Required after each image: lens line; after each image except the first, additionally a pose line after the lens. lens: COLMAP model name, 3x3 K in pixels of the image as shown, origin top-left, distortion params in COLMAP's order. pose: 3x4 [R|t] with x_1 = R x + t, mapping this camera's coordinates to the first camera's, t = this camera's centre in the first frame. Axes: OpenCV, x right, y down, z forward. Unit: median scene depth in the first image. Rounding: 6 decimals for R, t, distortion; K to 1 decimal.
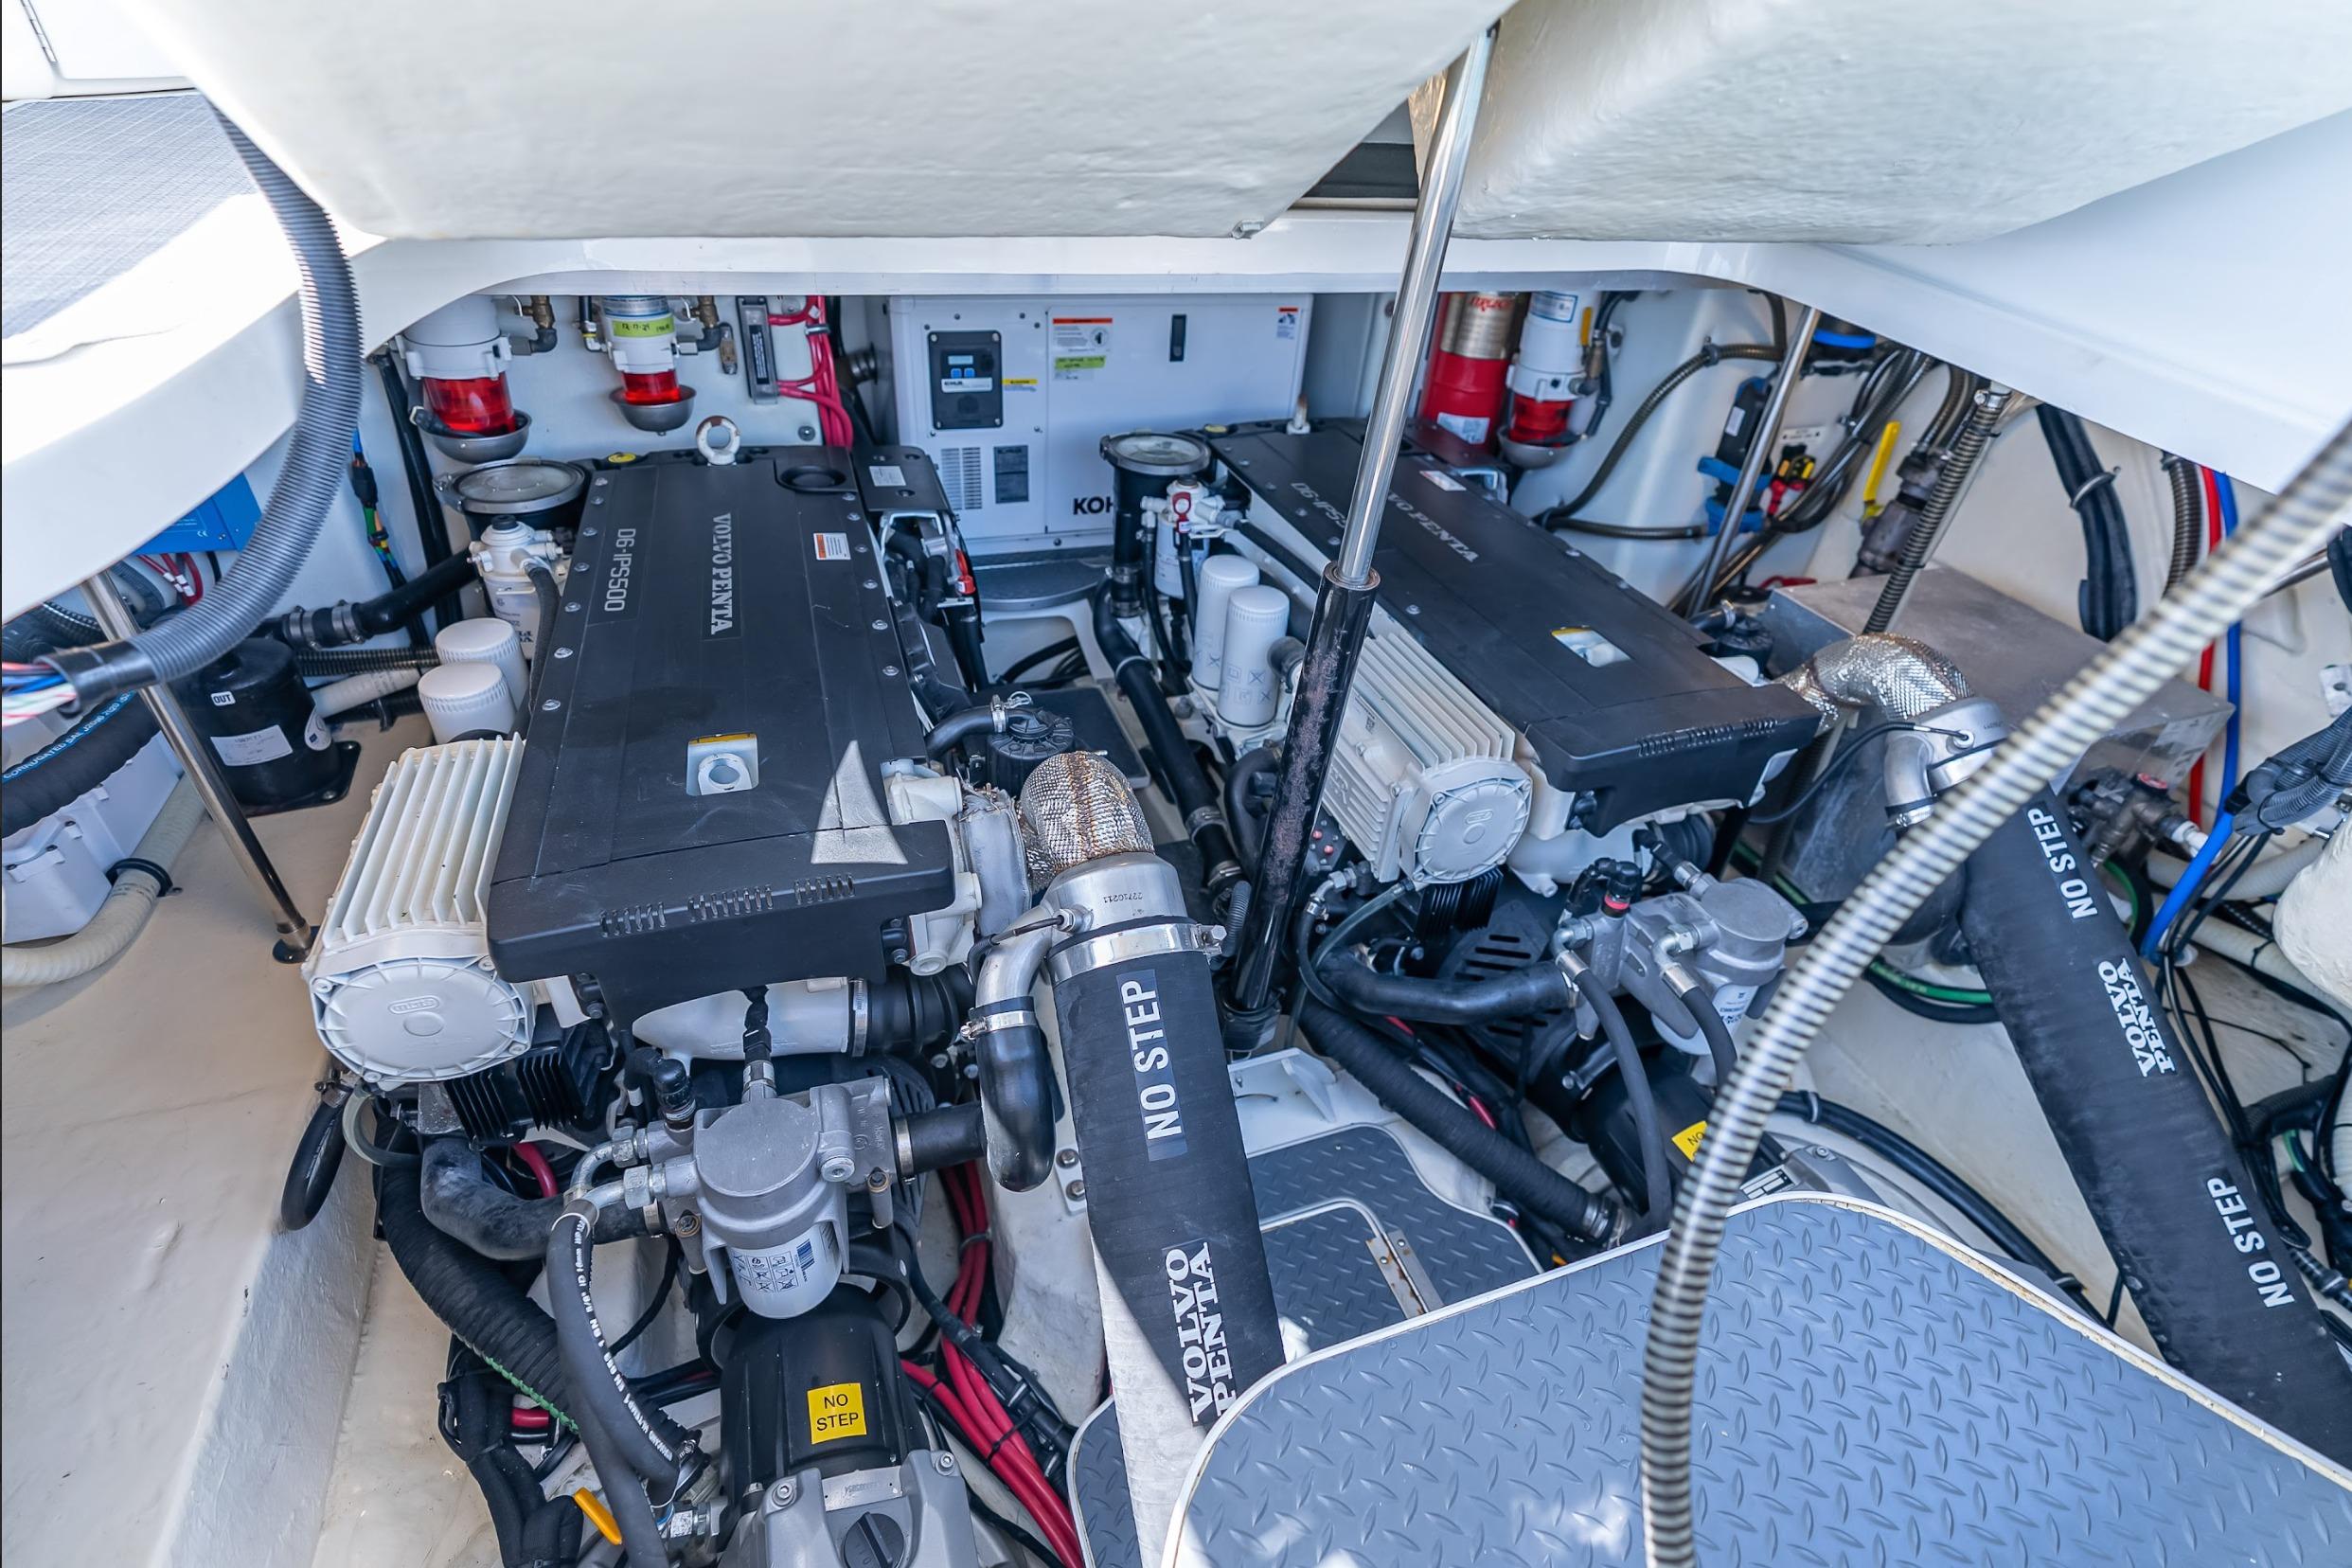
lens RADIAL K [[1075.8, 0, 1185.2], [0, 1075.8, 789.1], [0, 0, 1]] dist [-0.012596, 0.003862]
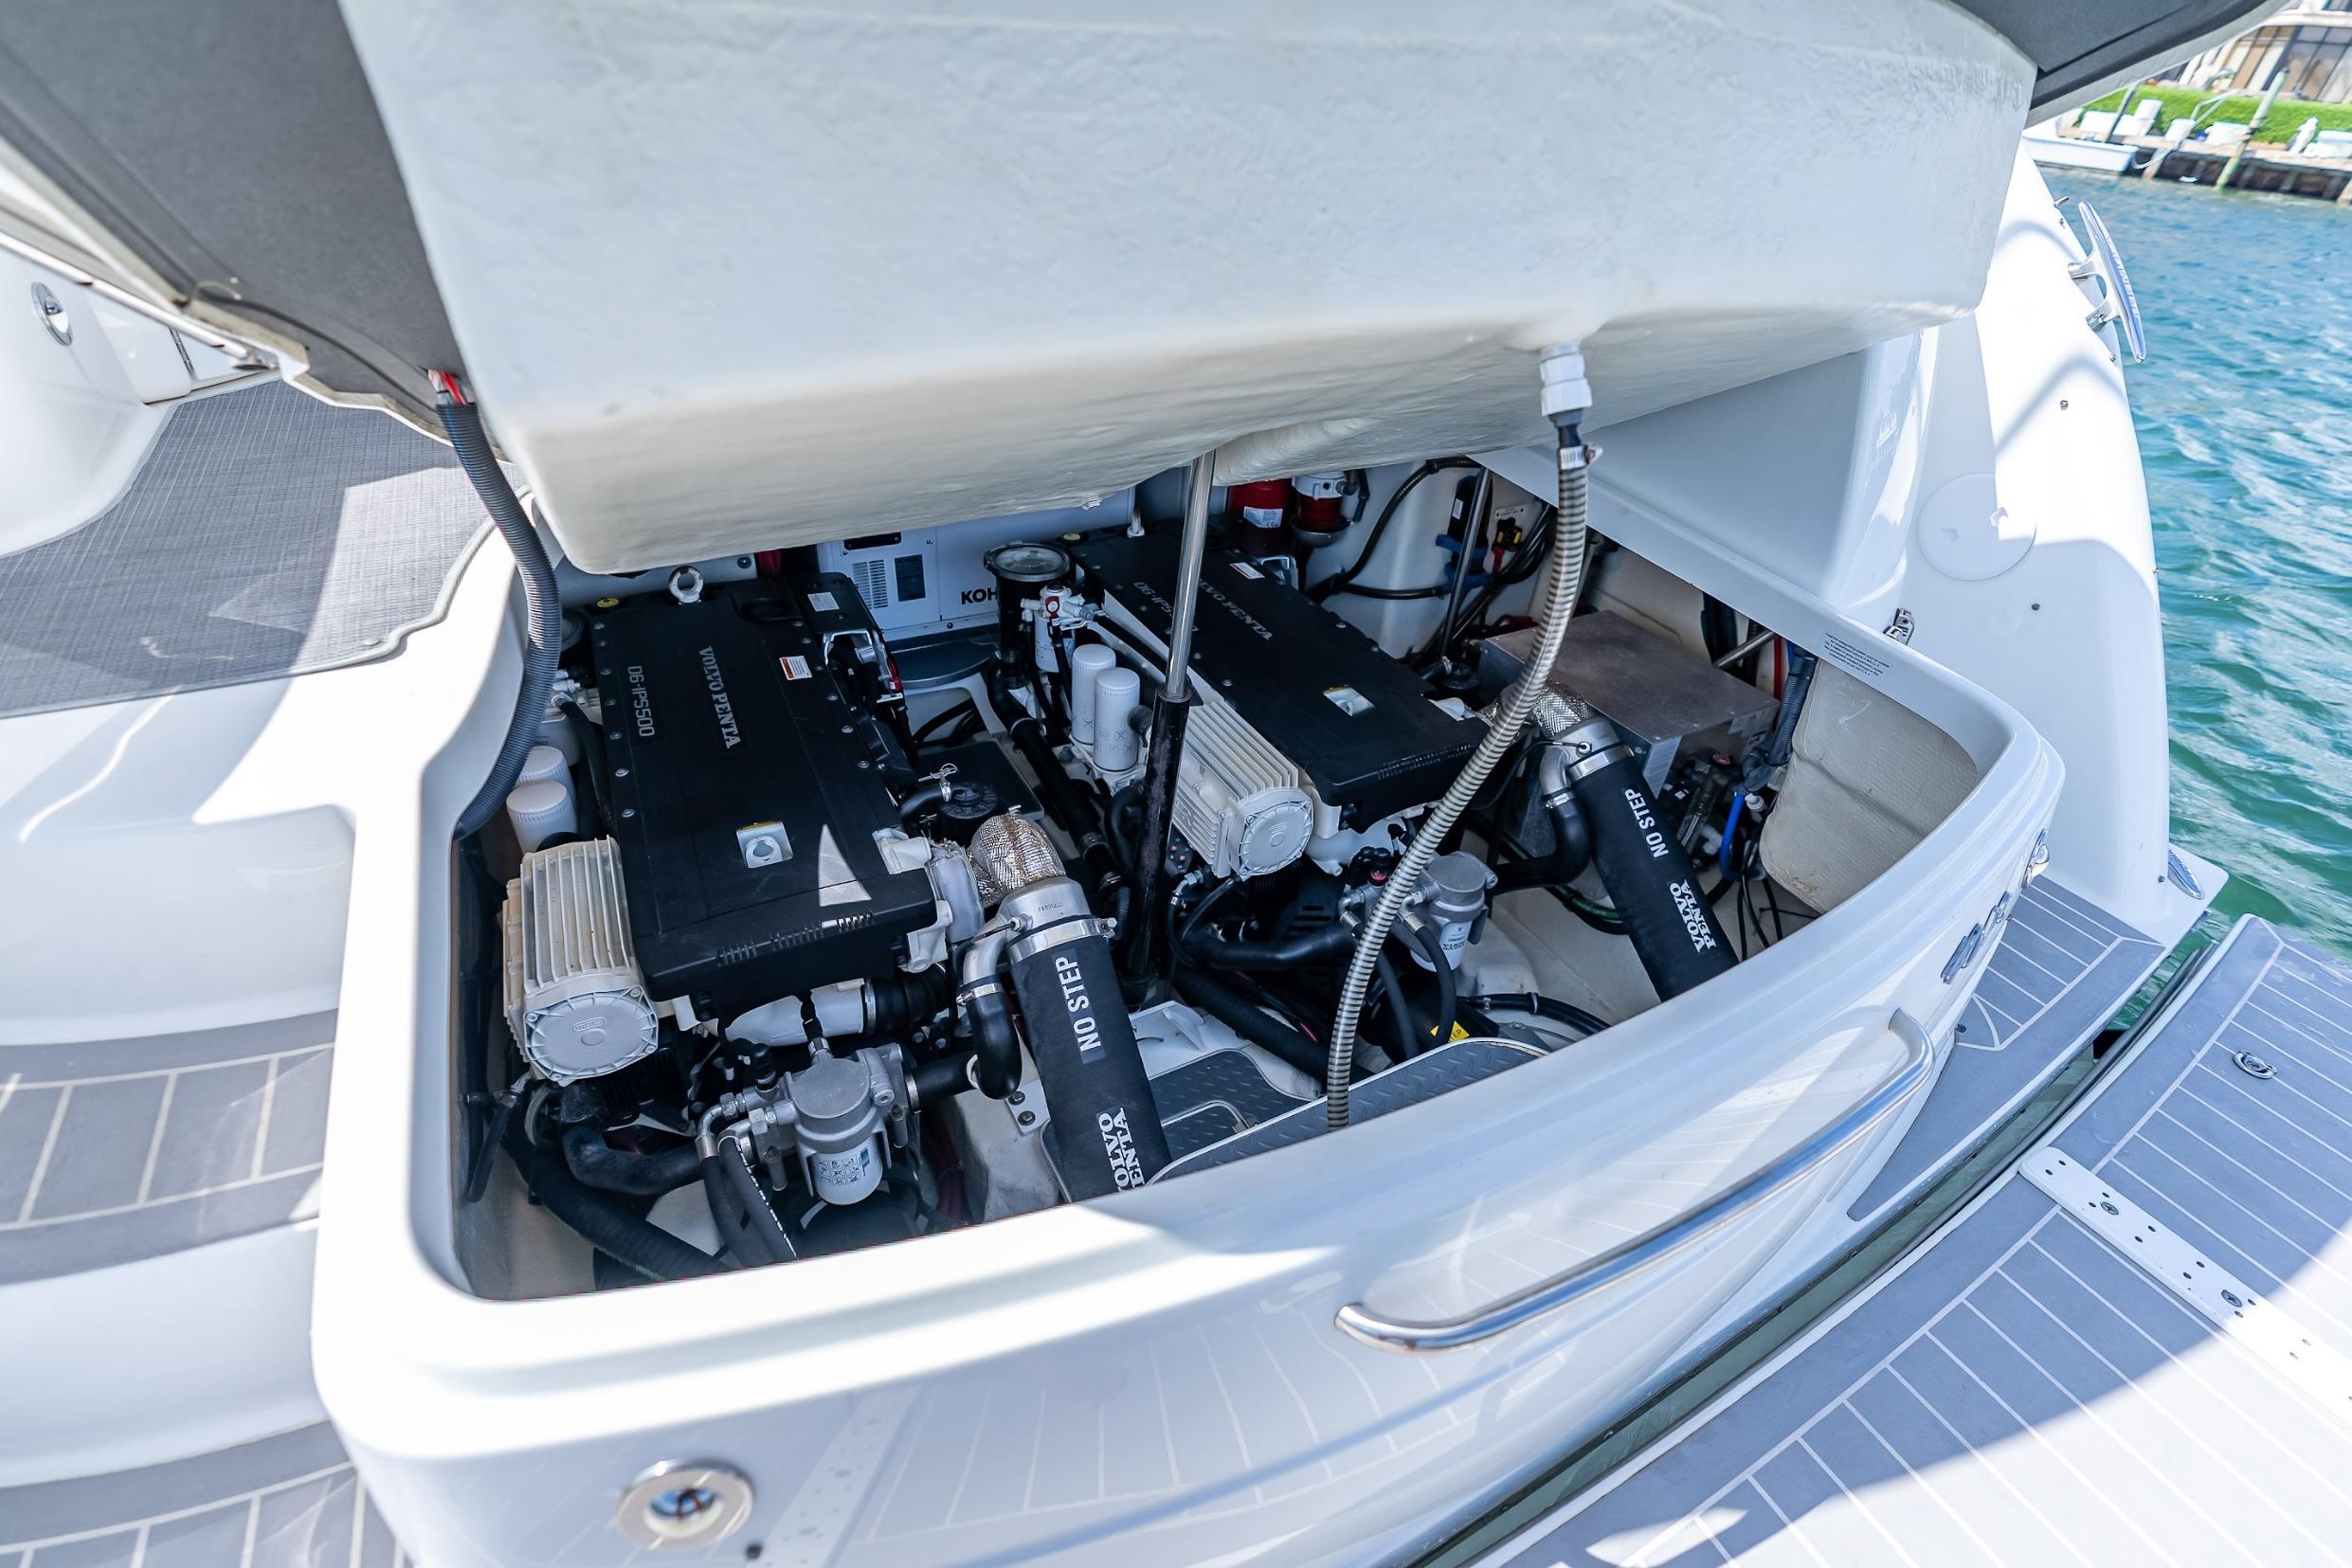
lens RADIAL K [[1036.3, 0, 1183.2], [0, 1036.3, 792.8], [0, 0, 1]] dist [-0.015064, -0.000550]
pose [[0.989051, -0.089999, 0.116955, -0.017144], [0.089859, 0.995933, 0.006474, -0.036891], [-0.117062, 0.004106, 0.993116, -0.342812]]
